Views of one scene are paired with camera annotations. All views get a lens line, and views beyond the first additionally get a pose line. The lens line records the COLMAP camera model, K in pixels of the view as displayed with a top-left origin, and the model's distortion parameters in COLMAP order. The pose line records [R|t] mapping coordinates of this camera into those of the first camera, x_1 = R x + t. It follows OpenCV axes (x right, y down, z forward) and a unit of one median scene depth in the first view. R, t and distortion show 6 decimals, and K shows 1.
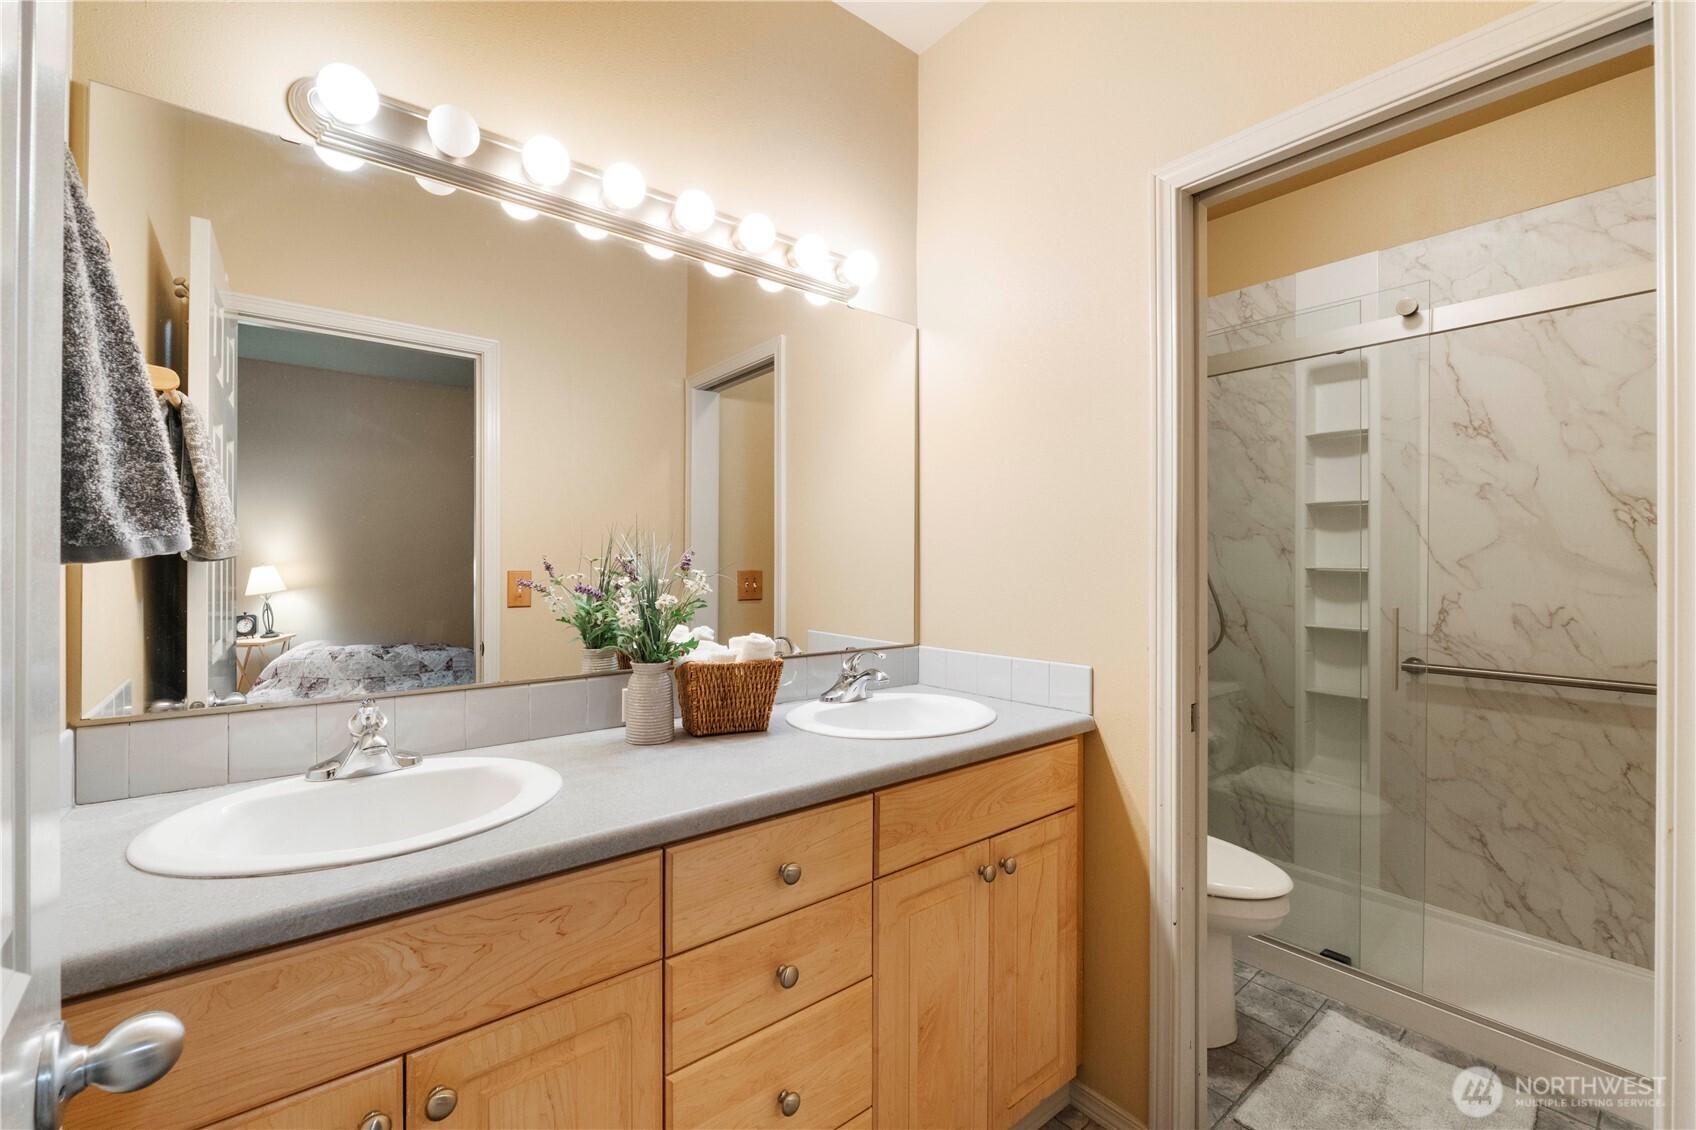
lens RADIAL K [[710.6, 0, 845.6], [0, 710.6, 560.1], [0, 0, 1]] dist [-0.013524, -0.000589]
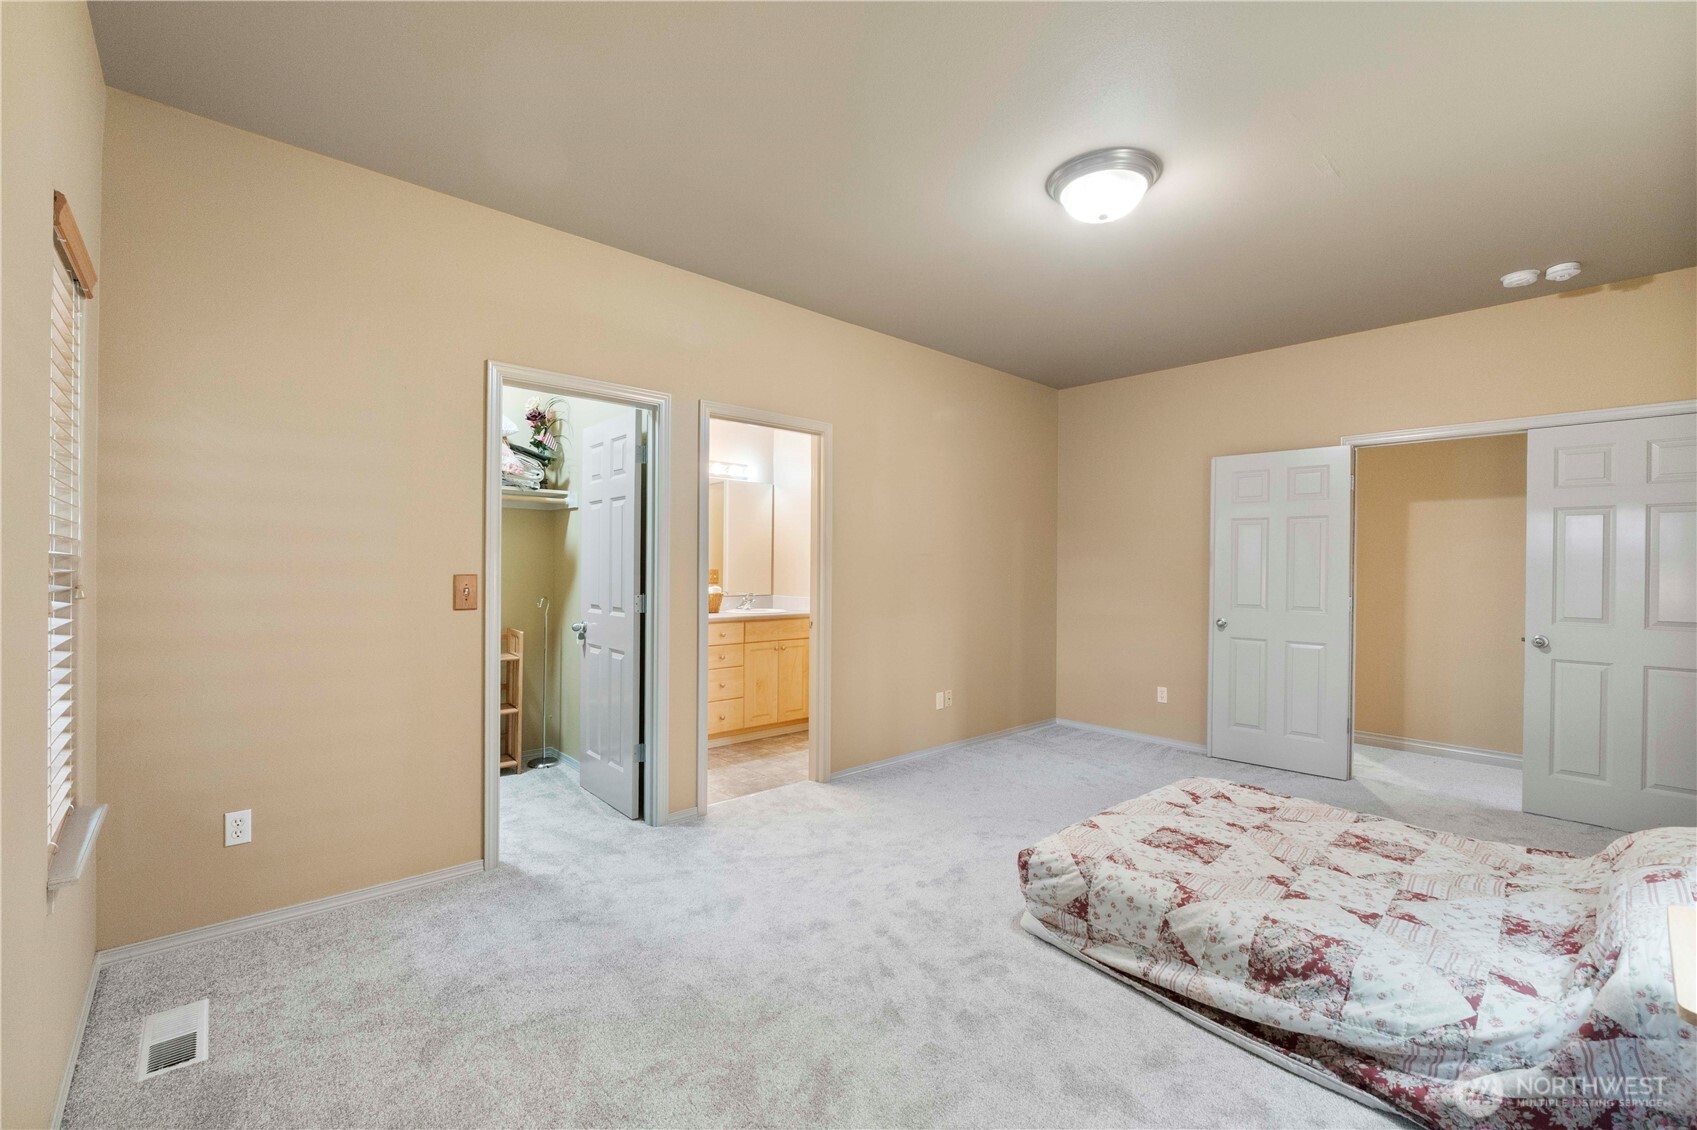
lens RADIAL K [[711.0, 0, 851.4], [0, 711.0, 568.1], [0, 0, 1]] dist [-0.013524, -0.000589]
pose [[0.998186, 0.009483, 0.059449, 0.402453], [-0.009412, 0.999955, -0.001465, 0.017824], [-0.059460, 0.000903, 0.998230, -3.078252]]
